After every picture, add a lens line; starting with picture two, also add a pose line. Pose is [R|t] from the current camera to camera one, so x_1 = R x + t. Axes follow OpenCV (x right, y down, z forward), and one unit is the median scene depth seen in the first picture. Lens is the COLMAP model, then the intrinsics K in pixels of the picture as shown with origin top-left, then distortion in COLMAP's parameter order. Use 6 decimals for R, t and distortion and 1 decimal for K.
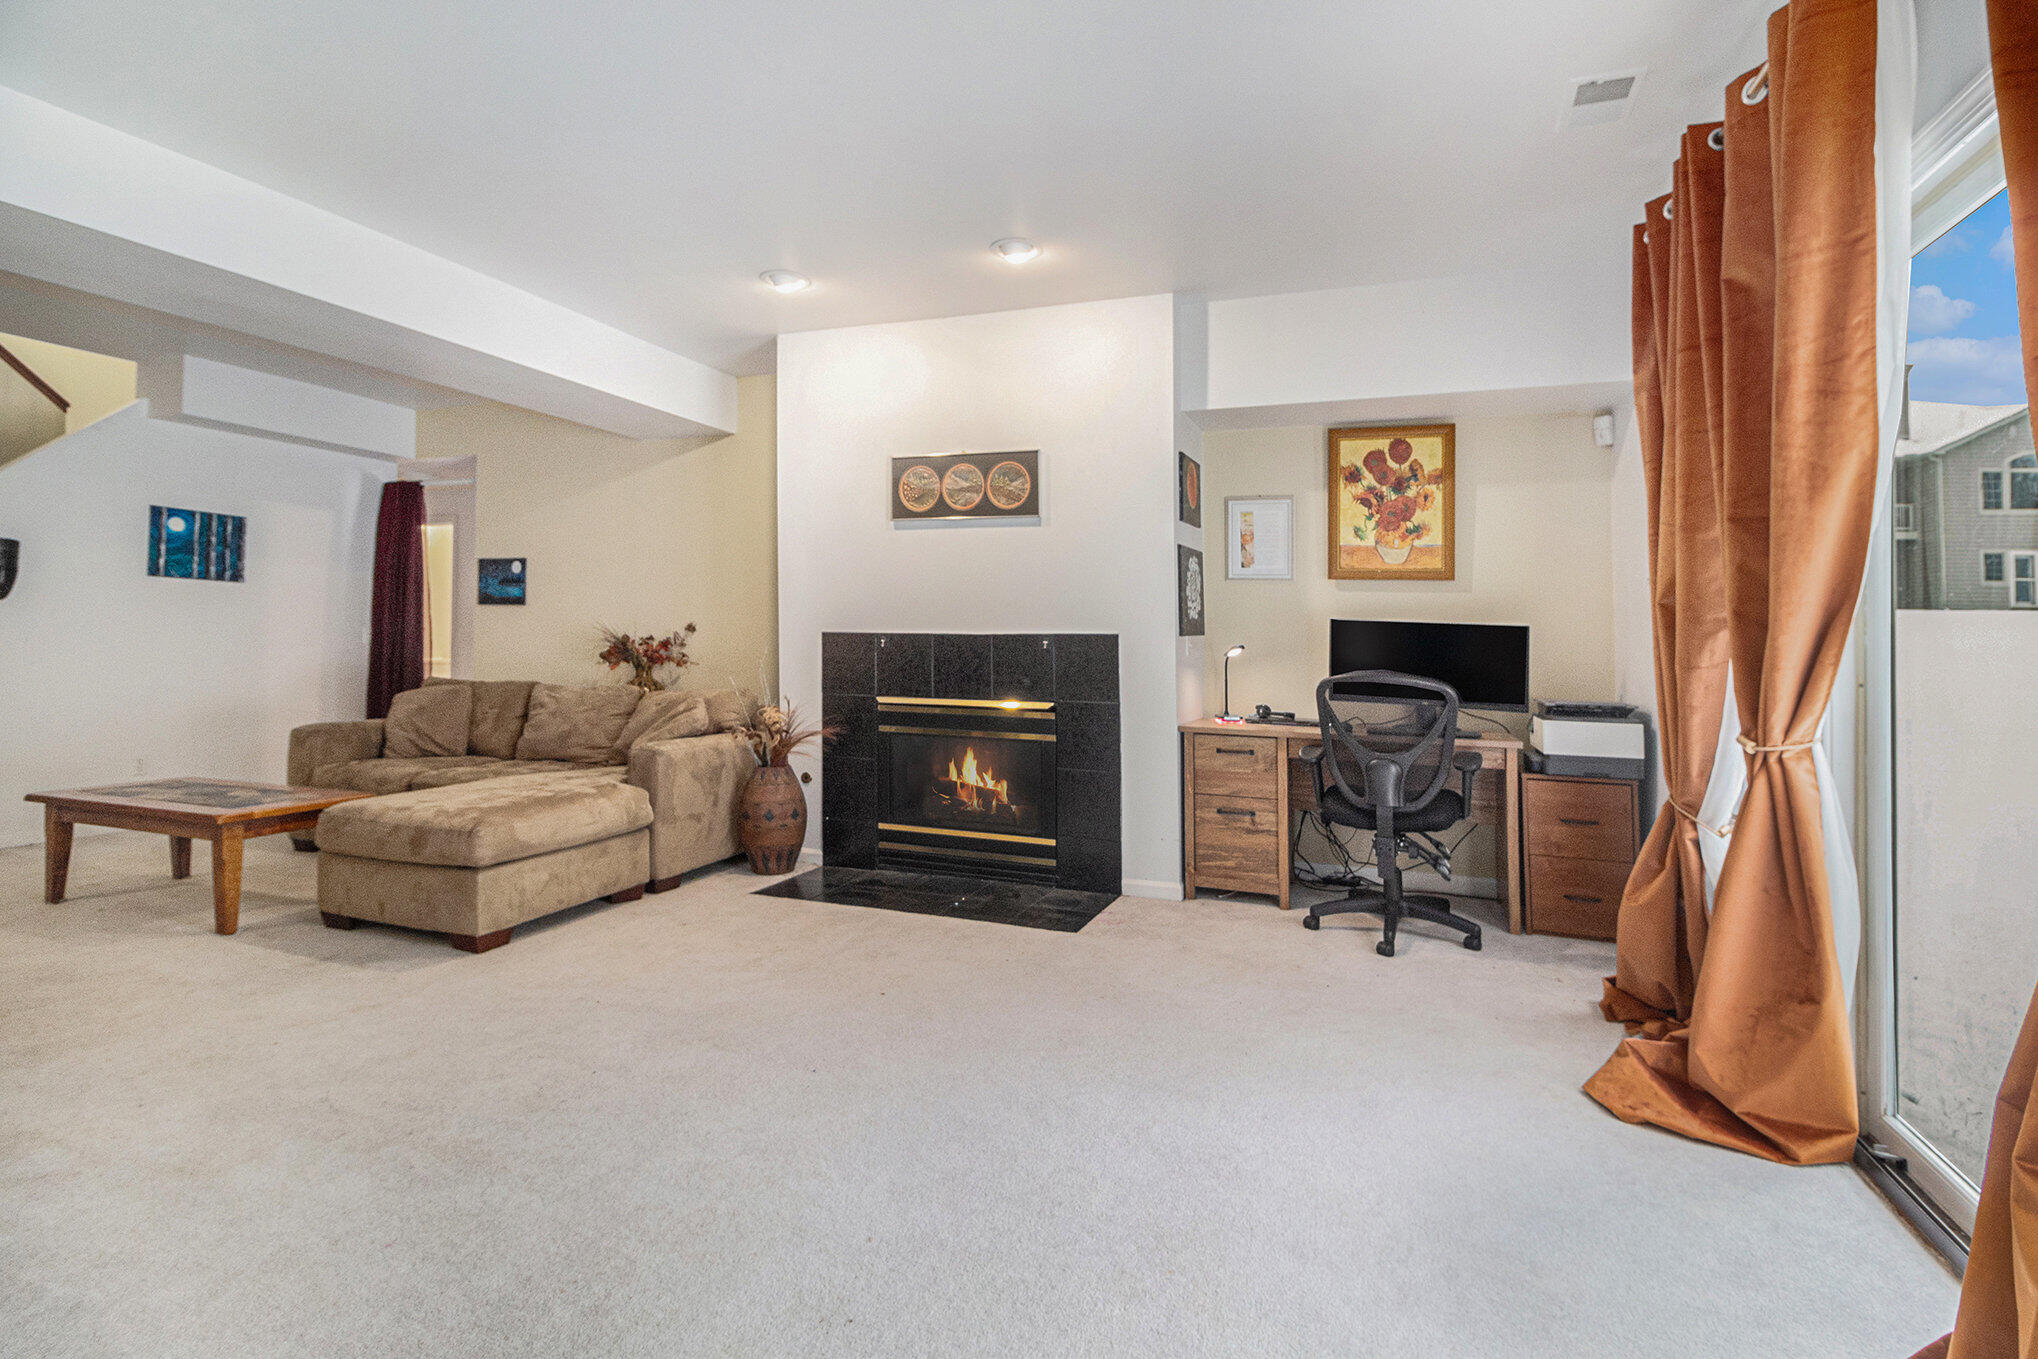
lens RADIAL K [[955.5, 0, 1016.6], [0, 955.5, 629.8], [0, 0, 1]] dist [-0.018380, -0.001373]
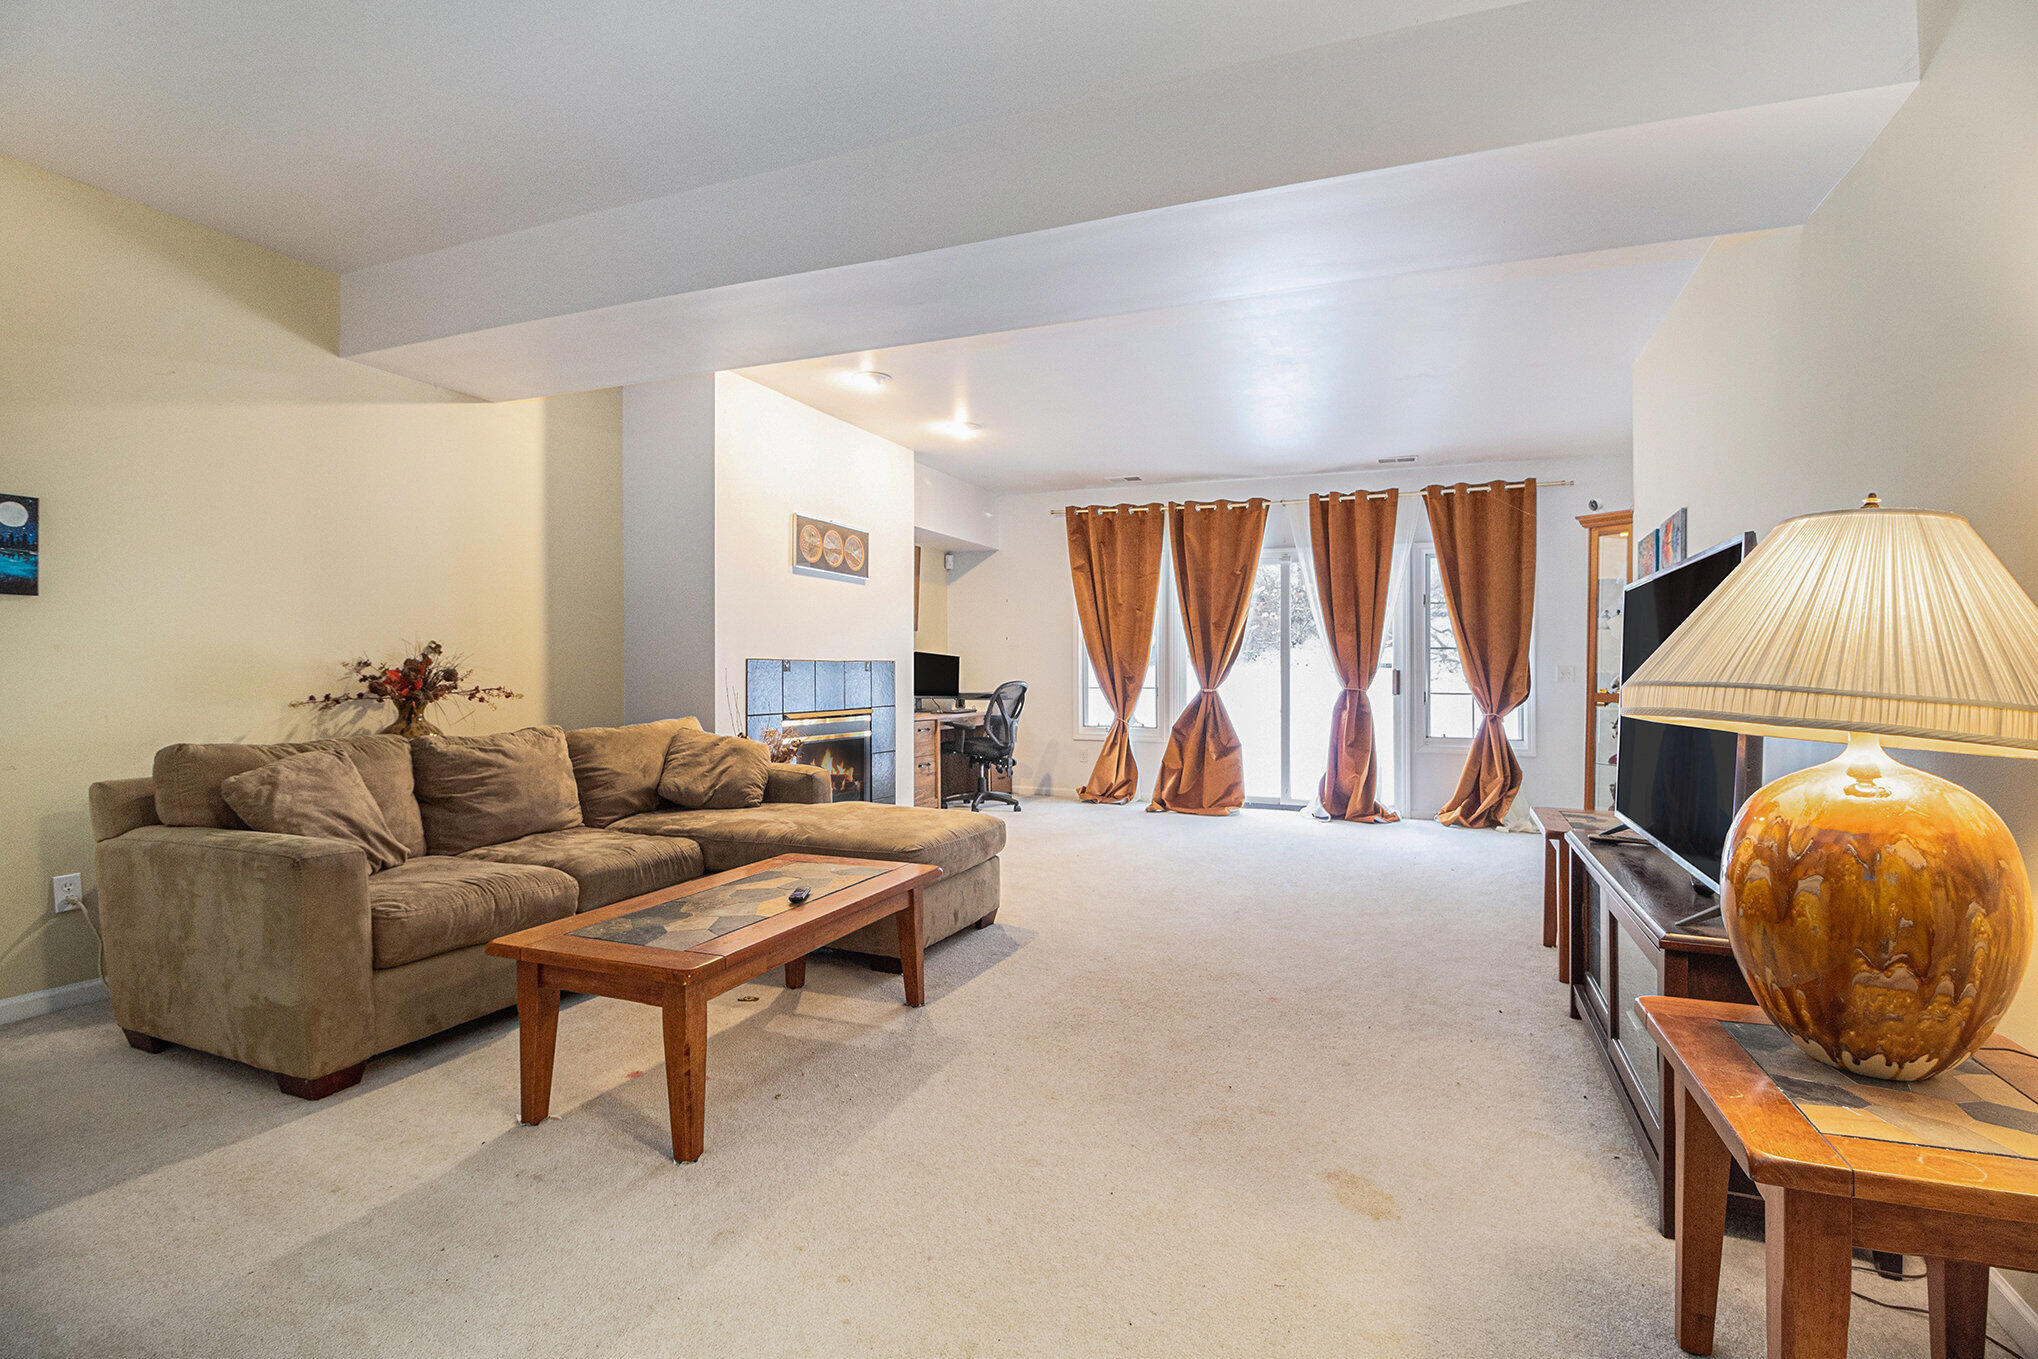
lens RADIAL K [[955.5, 0, 1027.2], [0, 955.5, 676.4], [0, 0, 1]] dist [-0.018380, -0.001373]
pose [[0.043020, -0.014234, 0.998973, -0.745829], [-0.008312, 0.999859, 0.014604, 0.002597], [-0.999040, -0.008932, 0.042896, 0.370756]]
